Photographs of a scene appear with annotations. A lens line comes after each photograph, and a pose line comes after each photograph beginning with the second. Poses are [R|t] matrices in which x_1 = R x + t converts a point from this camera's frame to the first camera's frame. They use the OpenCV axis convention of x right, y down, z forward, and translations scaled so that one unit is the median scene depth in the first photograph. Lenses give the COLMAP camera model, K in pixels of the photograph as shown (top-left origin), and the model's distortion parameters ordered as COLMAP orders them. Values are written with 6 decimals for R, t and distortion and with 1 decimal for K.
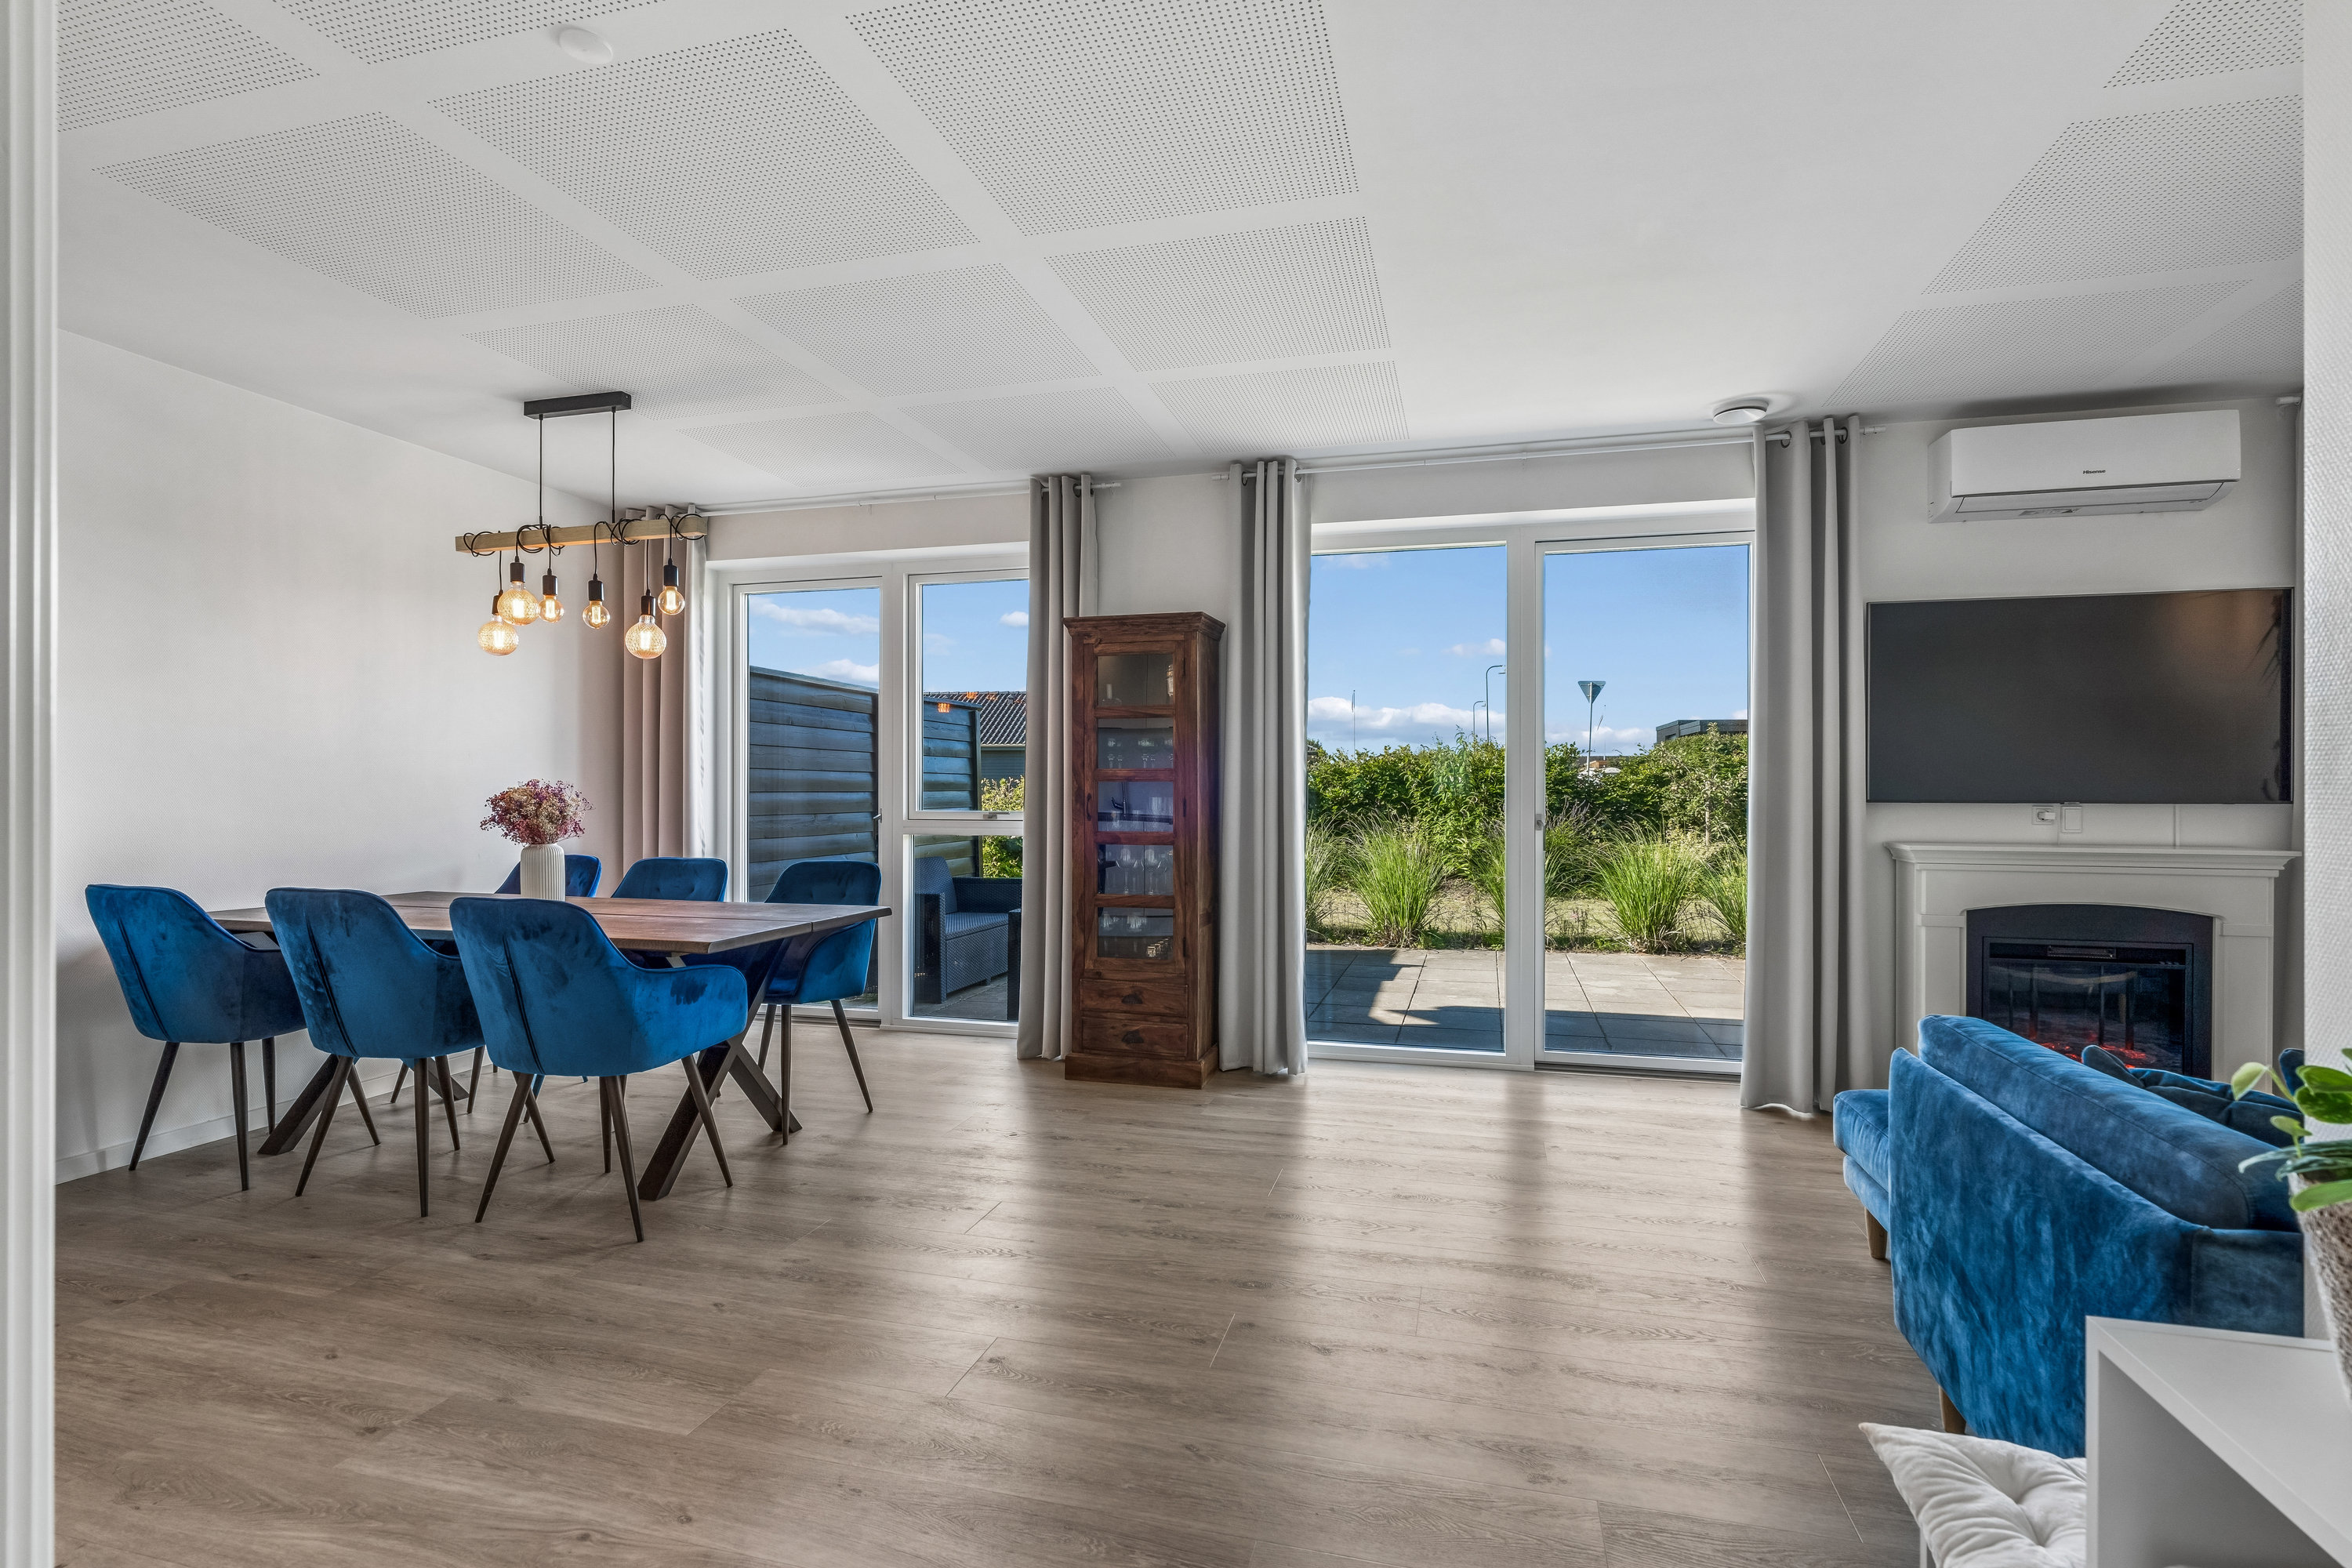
lens RADIAL K [[1134.8, 0, 1171.4], [0, 1134.8, 788.4], [0, 0, 1]] dist [-0.005721, 0.002000]
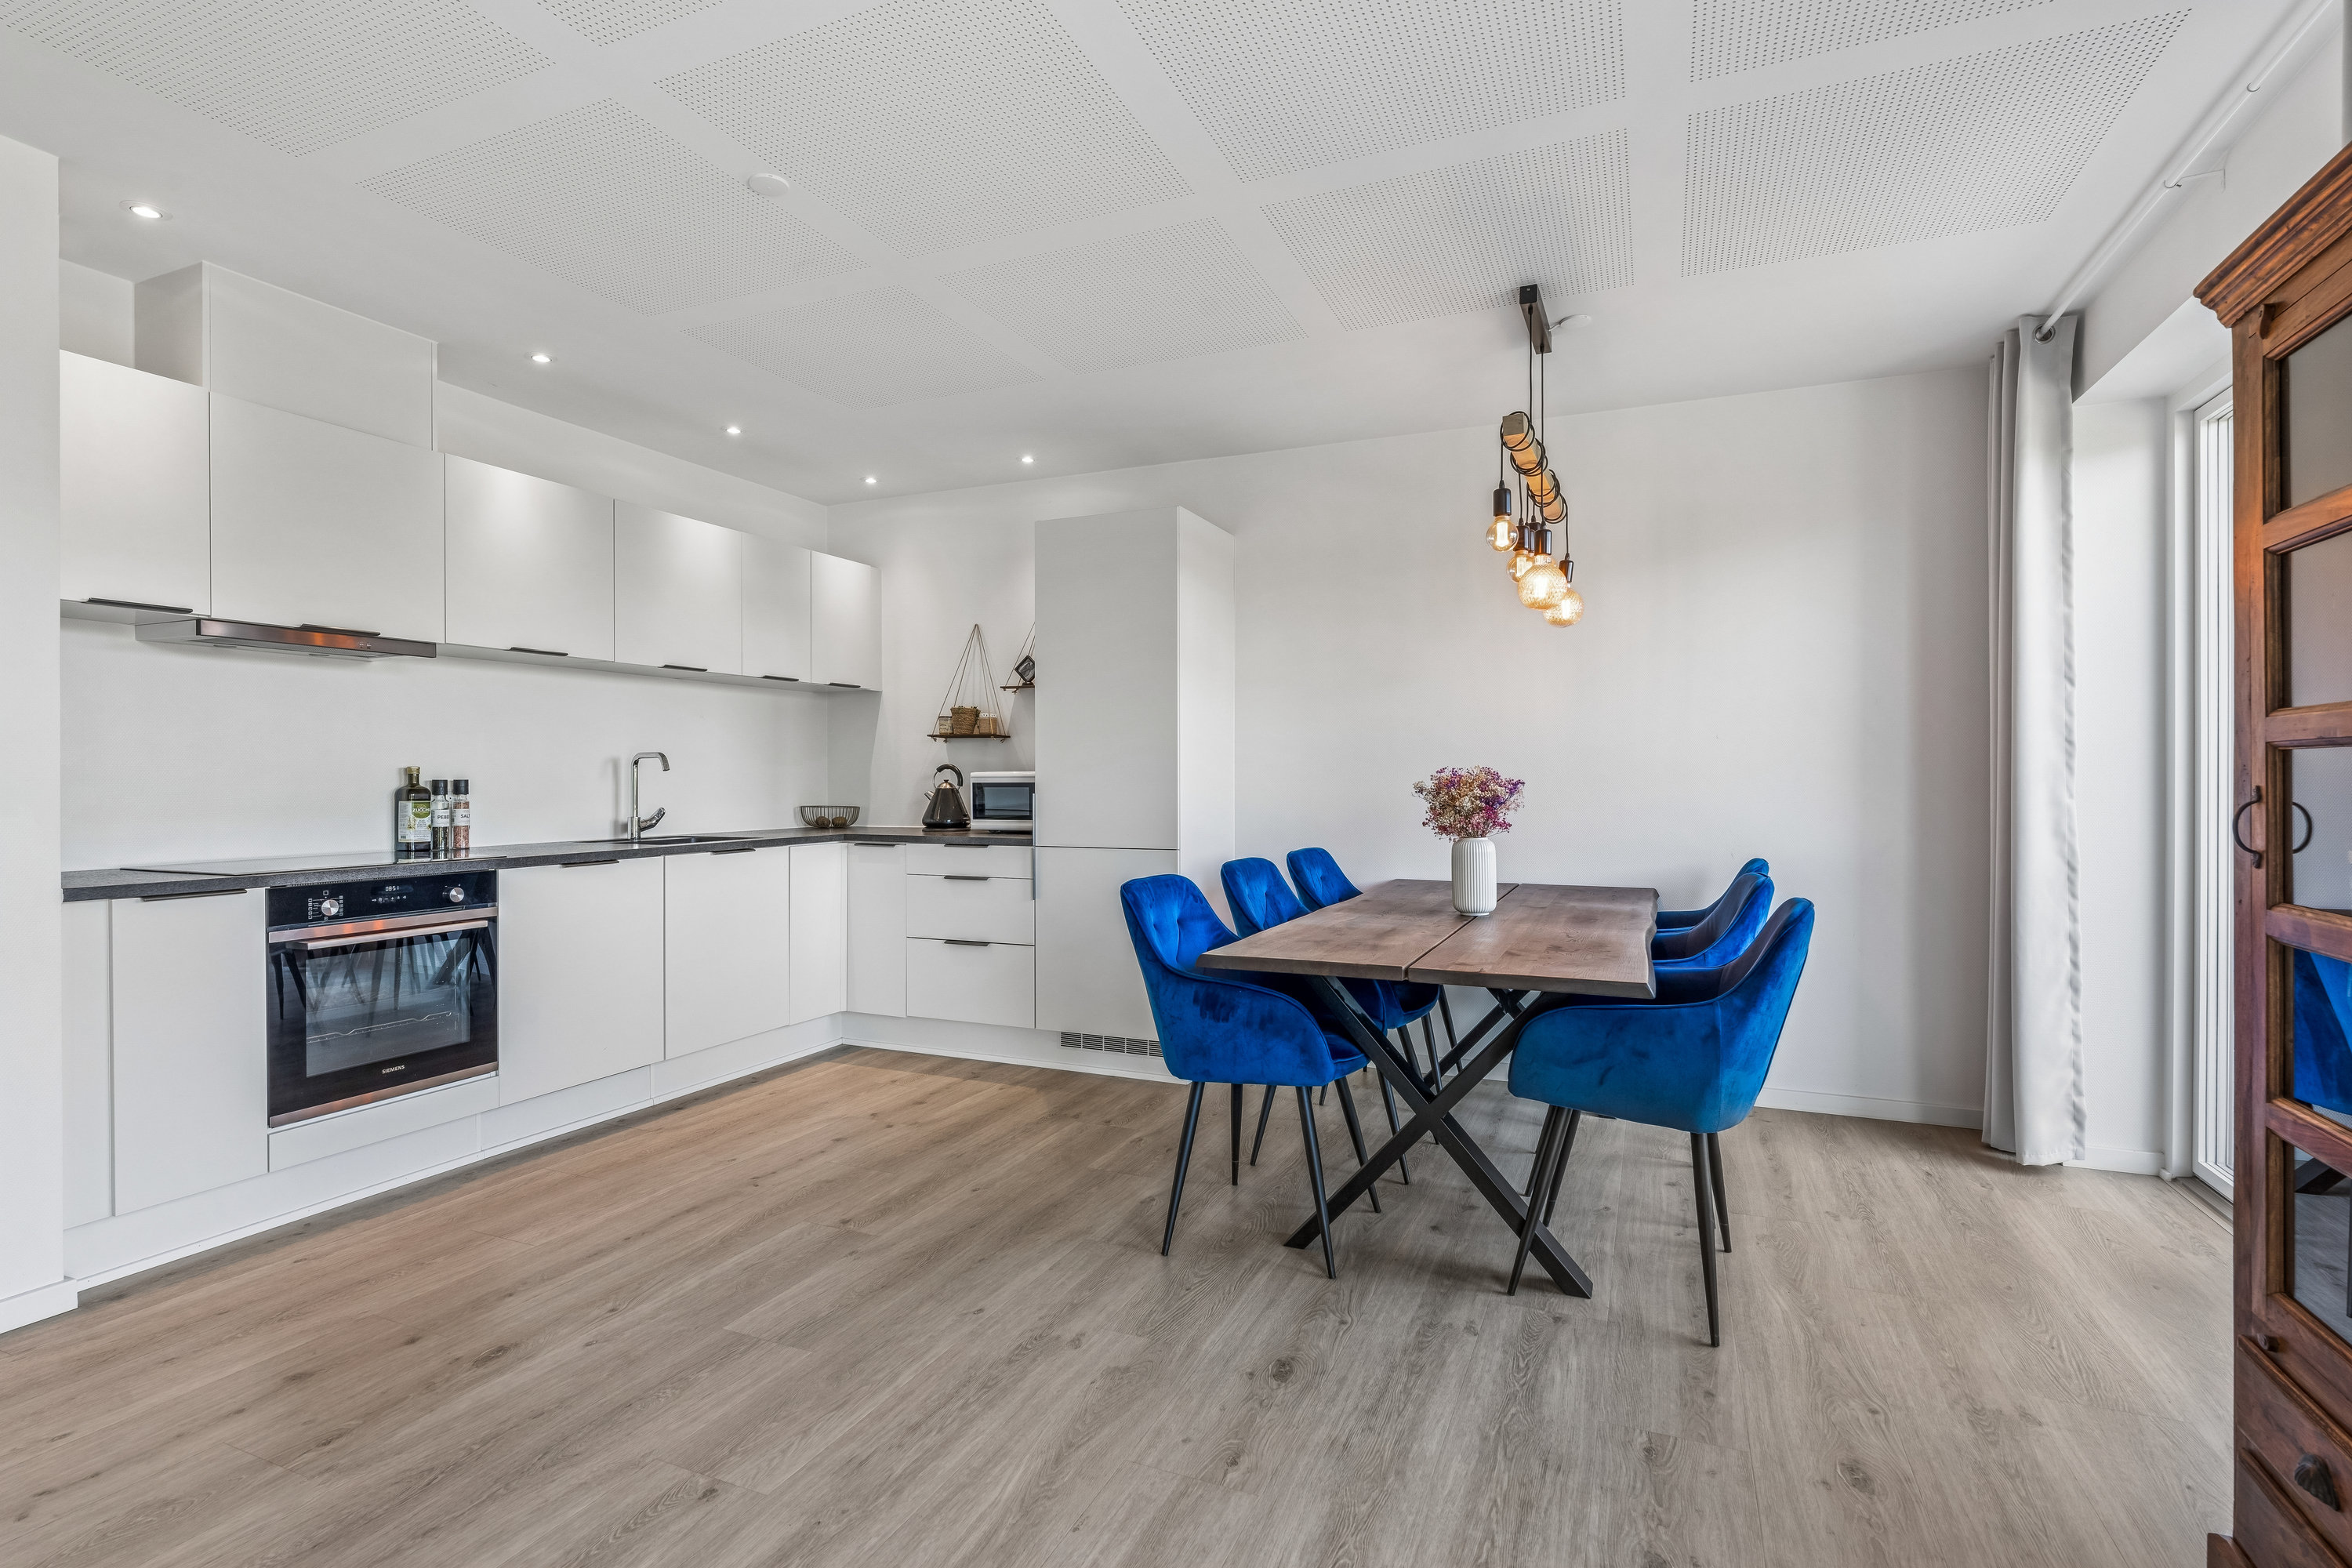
lens RADIAL K [[1134.8, 0, 1170.1], [0, 1134.8, 783.7], [0, 0, 1]] dist [-0.005721, 0.002000]
pose [[-0.147076, 0.005203, -0.989112, 0.390065], [-0.000309, 0.999986, 0.005306, 0.002783], [0.989125, 0.001086, -0.147072, 0.971071]]
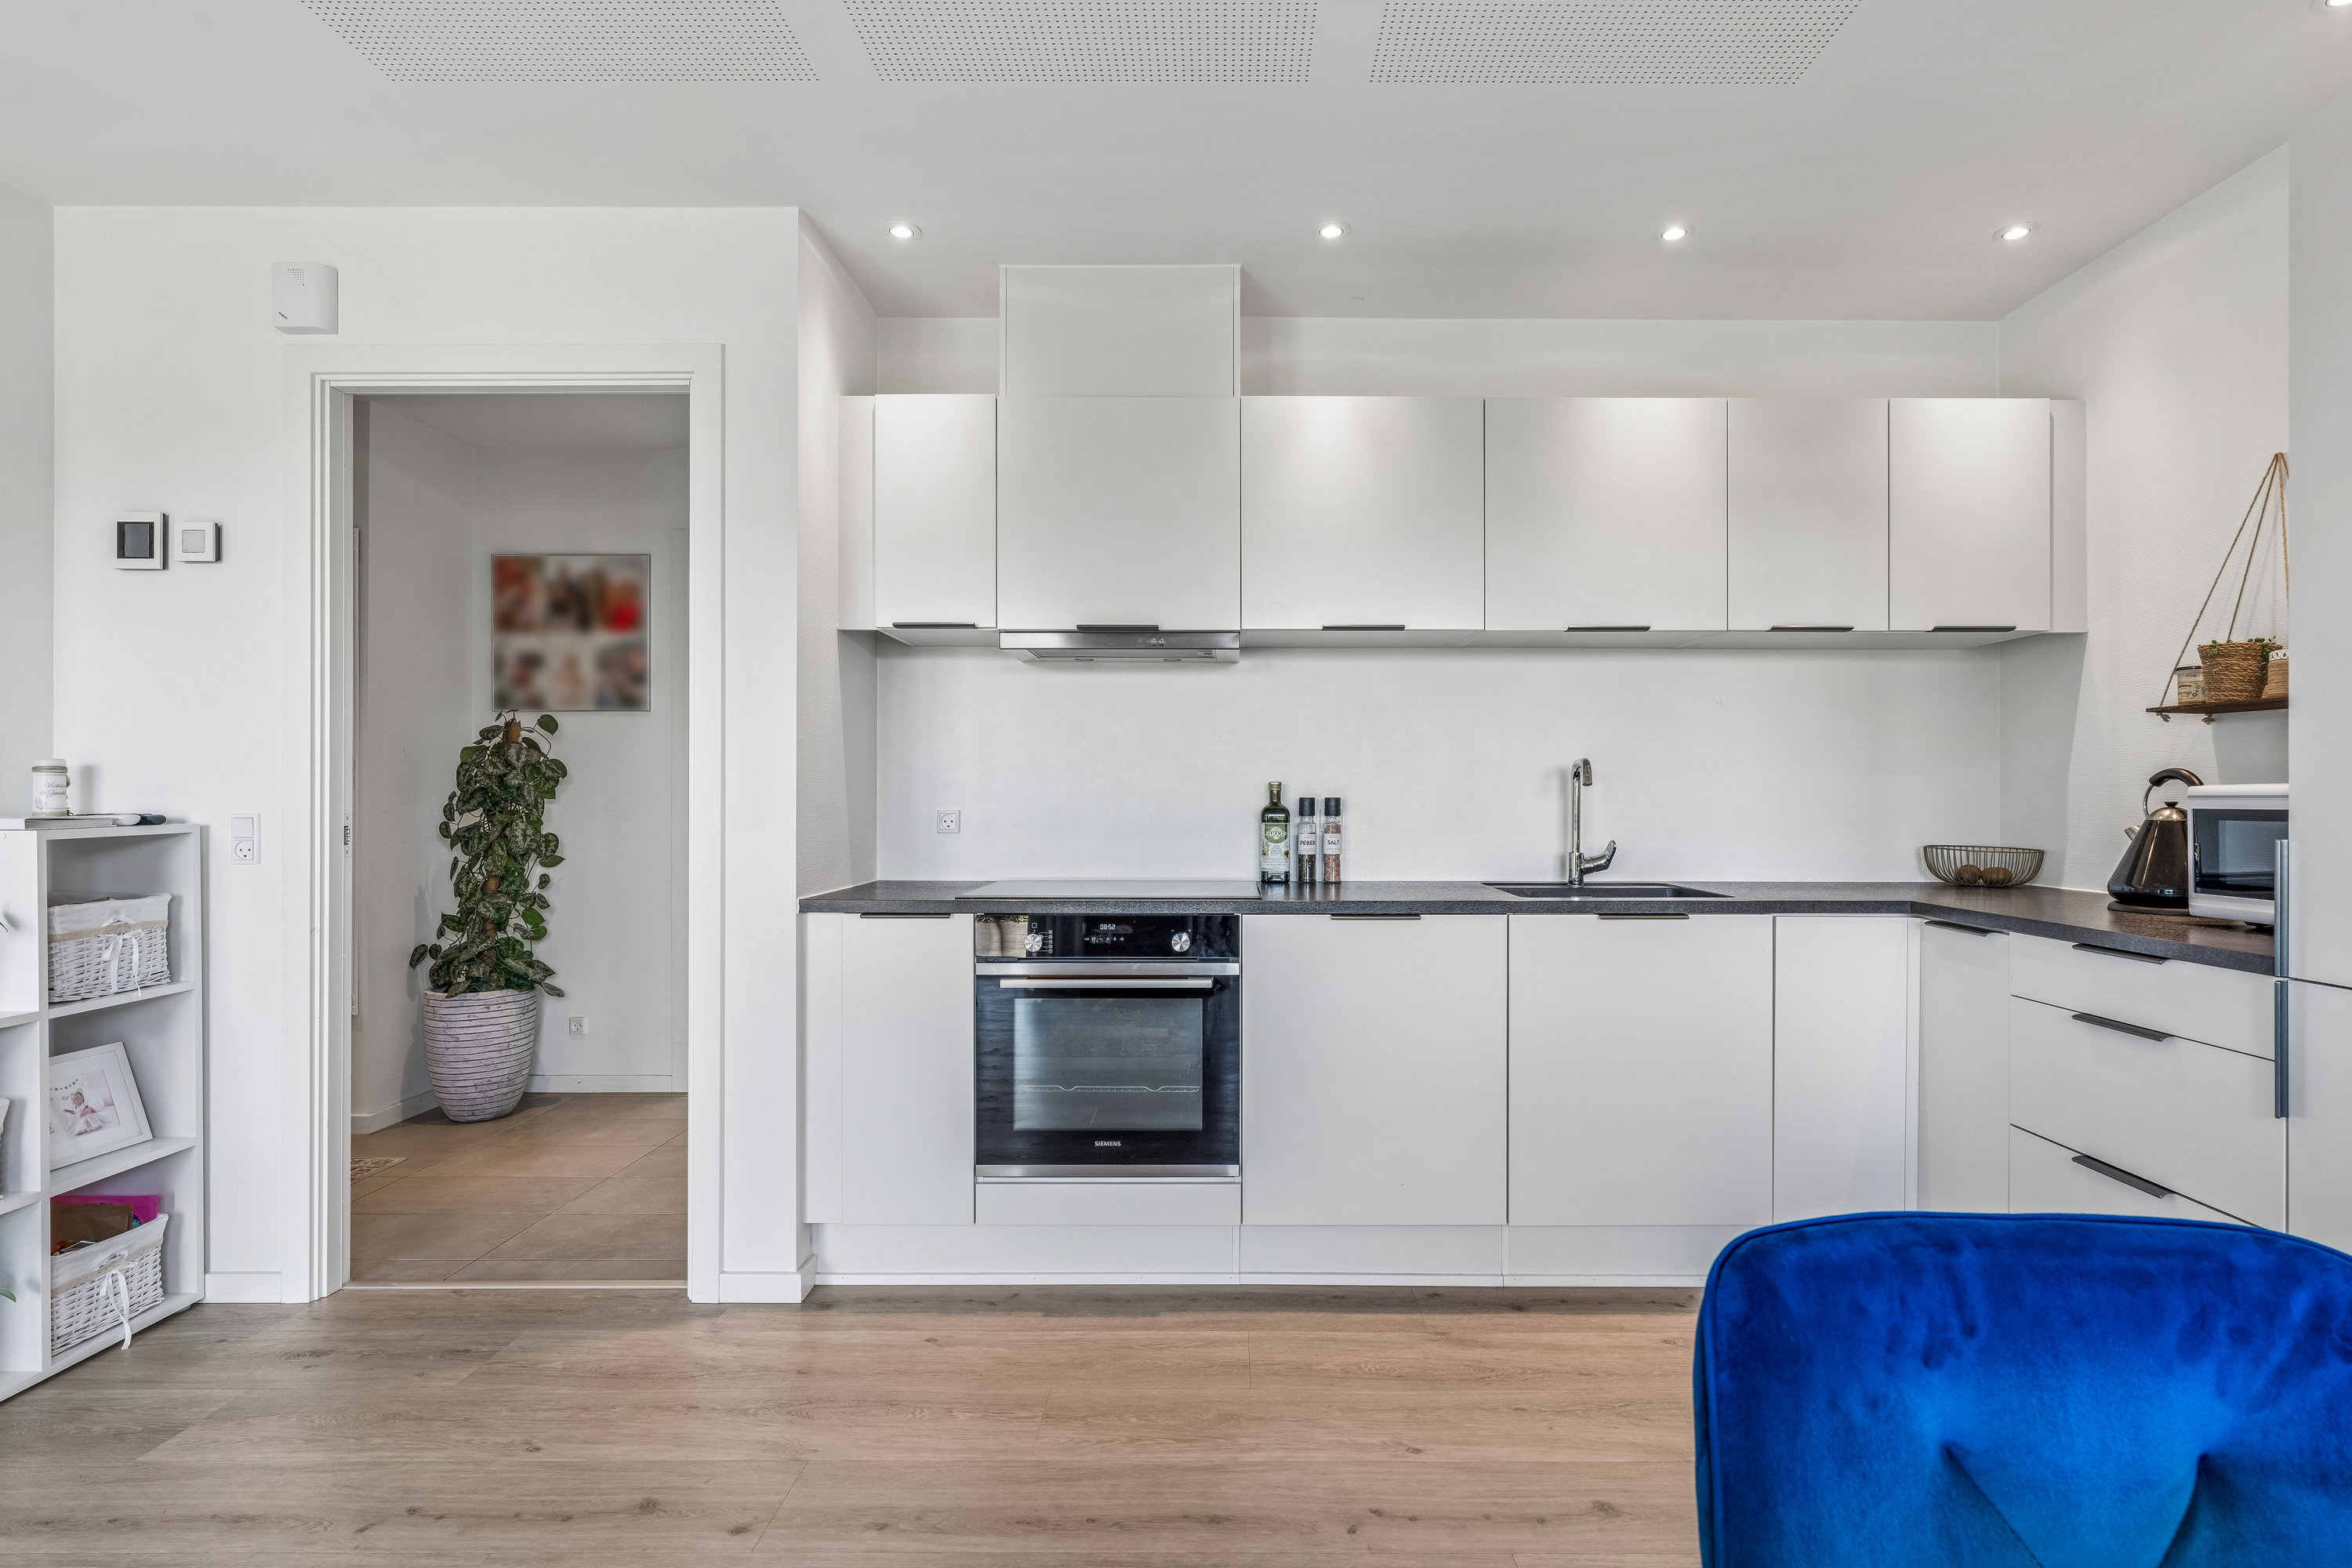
lens RADIAL K [[1134.8, 0, 1245.0], [0, 1134.8, 802.0], [0, 0, 1]] dist [-0.005721, 0.002000]
pose [[-0.965348, -0.002358, -0.260956, -0.300330], [-0.002489, 0.999997, 0.000171, 0.007677], [0.260955, 0.000814, -0.965351, 0.979553]]
